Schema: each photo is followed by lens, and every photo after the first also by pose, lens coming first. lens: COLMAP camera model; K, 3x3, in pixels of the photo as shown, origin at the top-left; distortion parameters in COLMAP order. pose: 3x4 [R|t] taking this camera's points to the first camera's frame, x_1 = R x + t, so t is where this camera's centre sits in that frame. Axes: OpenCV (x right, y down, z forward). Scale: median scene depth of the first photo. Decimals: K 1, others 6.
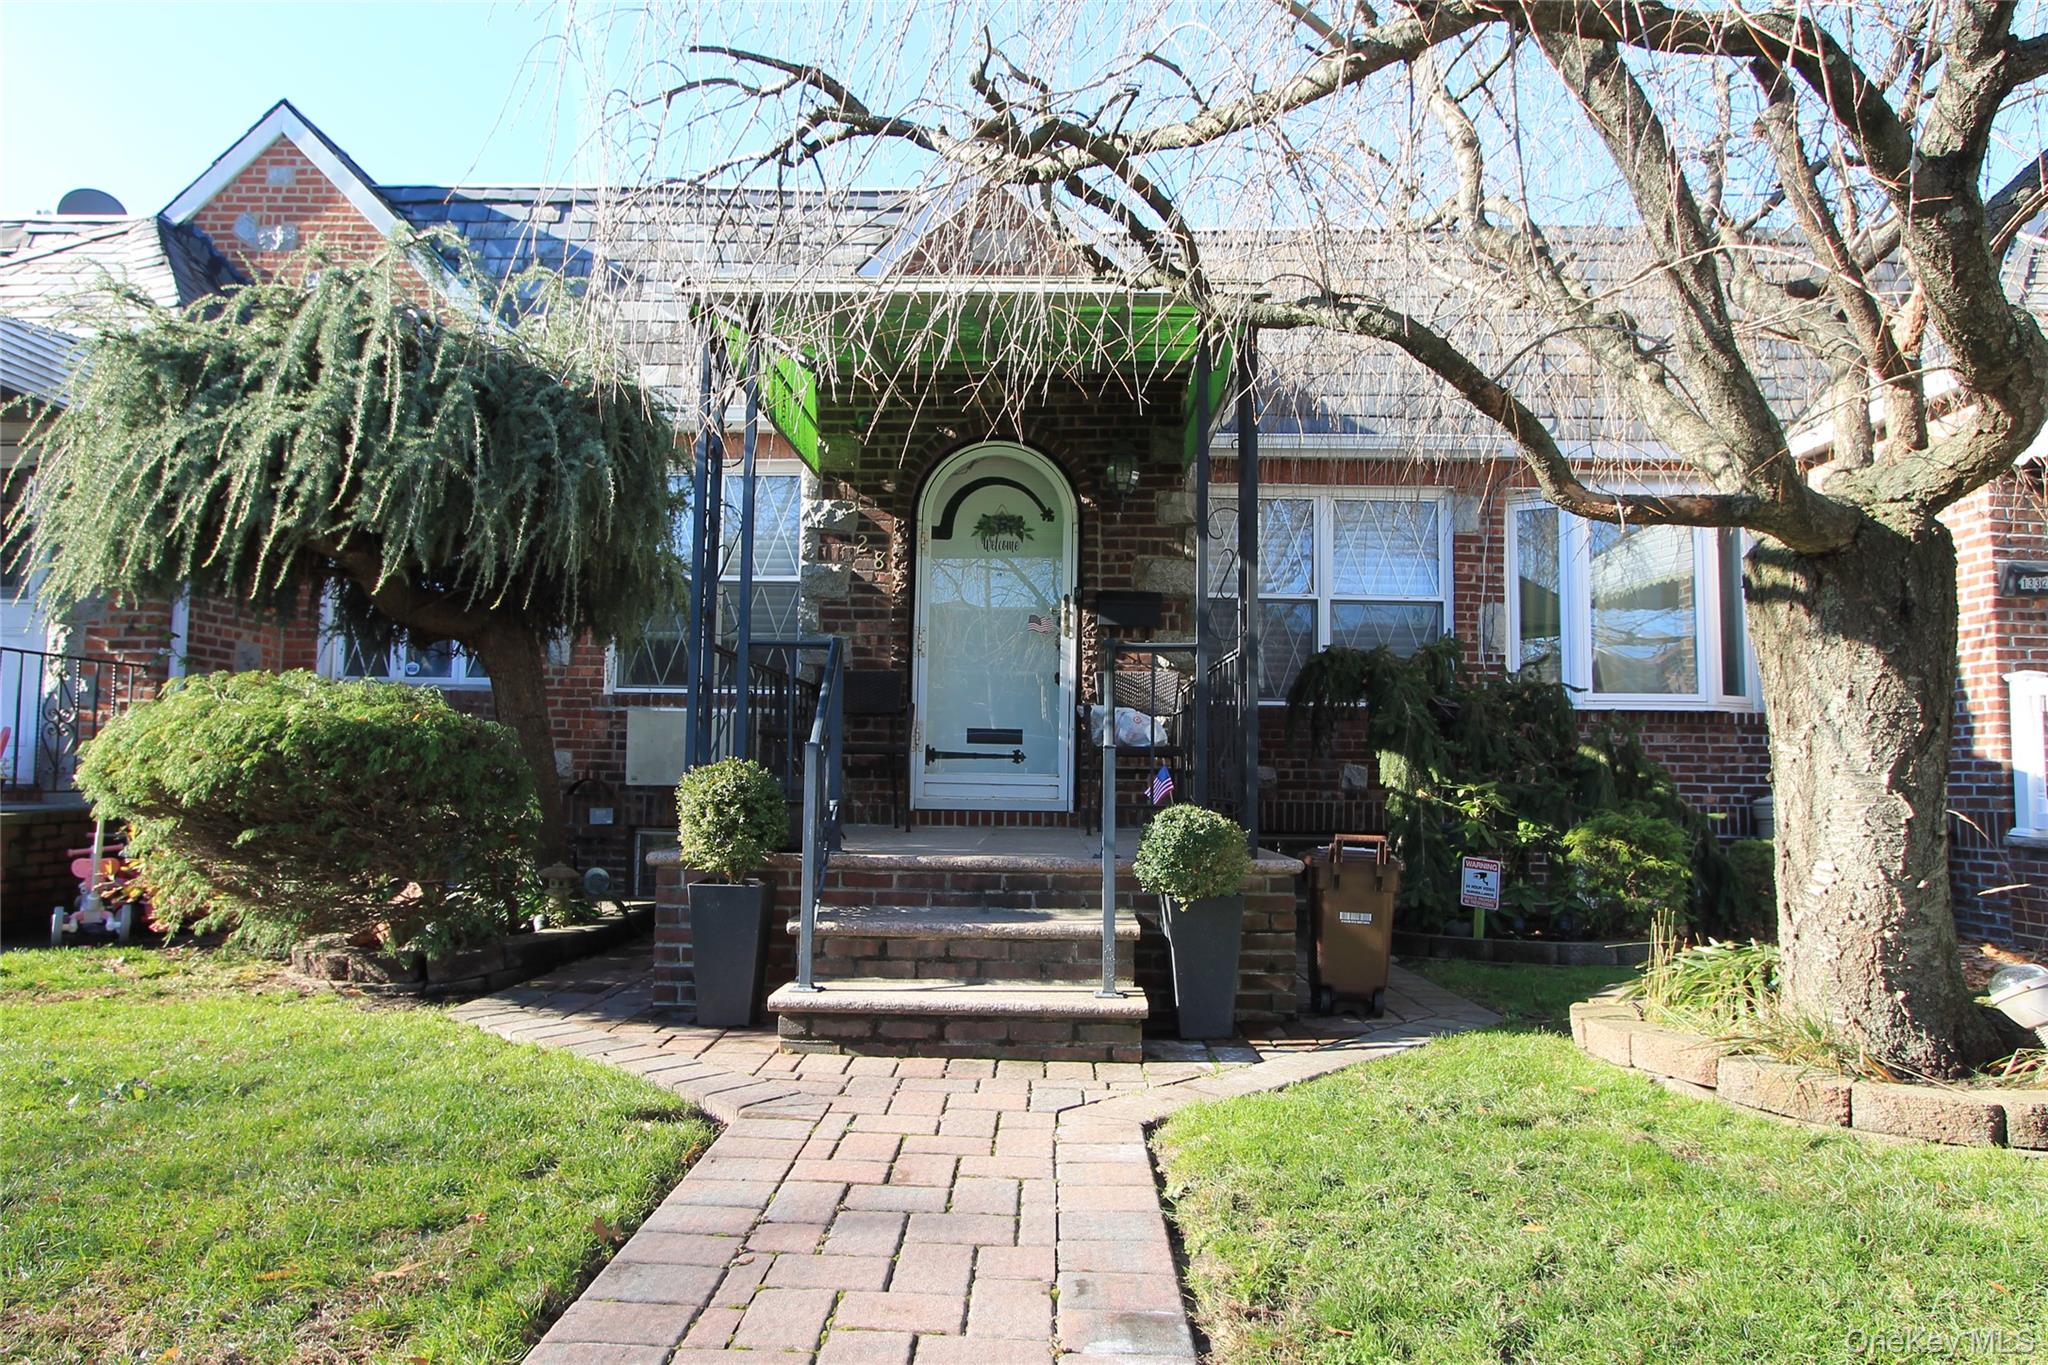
lens RADIAL K [[1221.7, 0, 1025.2], [0, 1221.7, 678.9], [0, 0, 1]] dist [-0.006165, -0.000227]
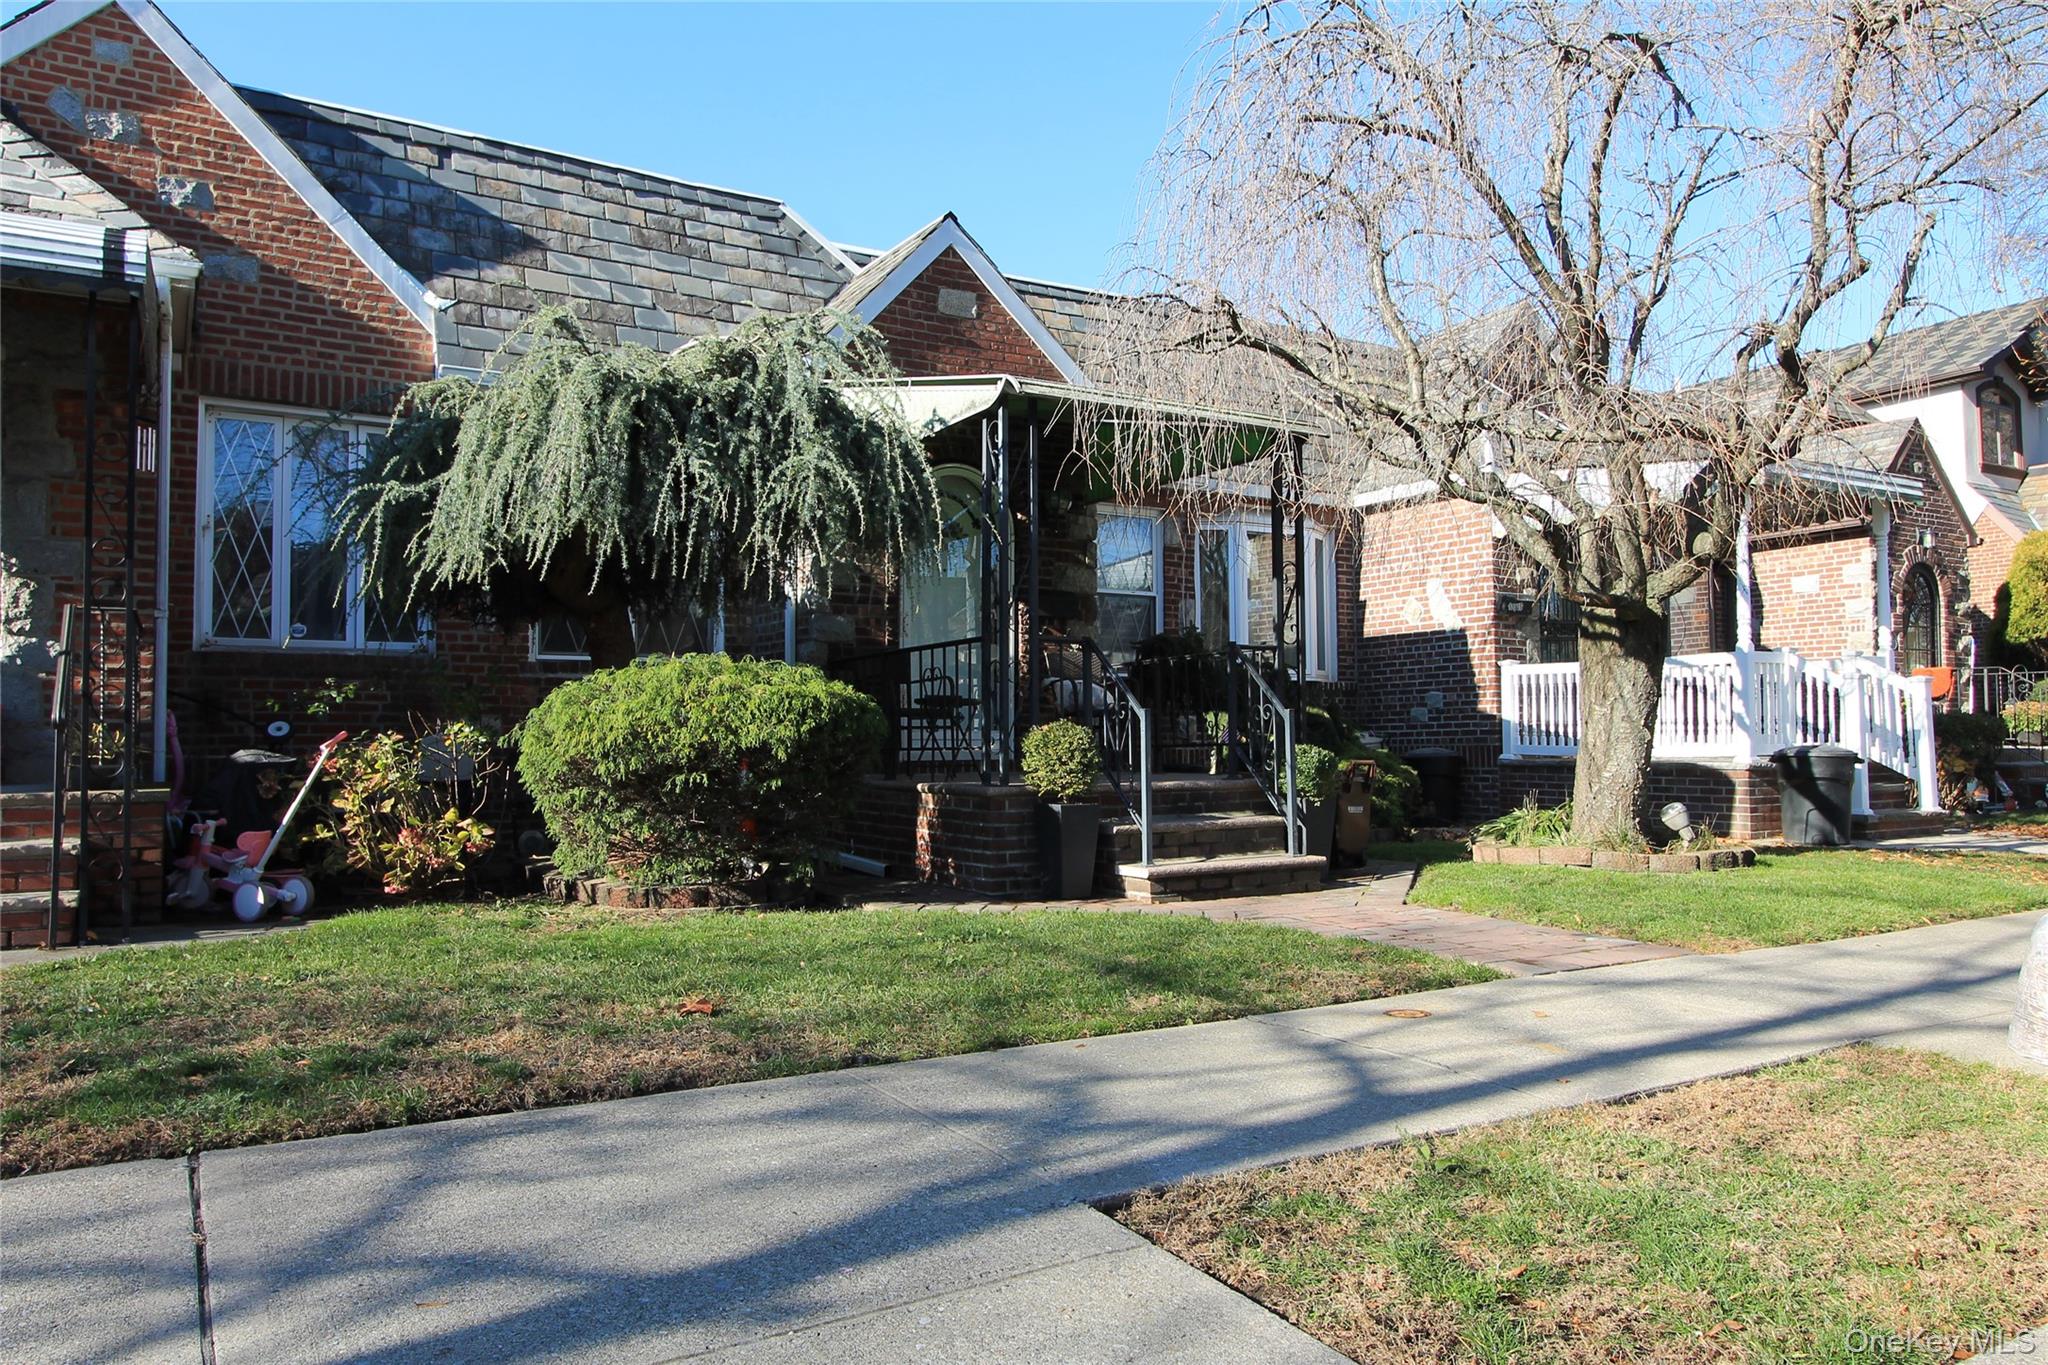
lens RADIAL K [[1414.2, 0, 1025.8], [0, 1414.2, 684.7], [0, 0, 1]] dist [-0.012748, 0.014130]
pose [[0.837491, 0.001804, 0.546448, -0.753133], [-0.024644, 0.999102, 0.034470, -0.021795], [-0.545895, -0.042335, 0.836783, -0.247853]]
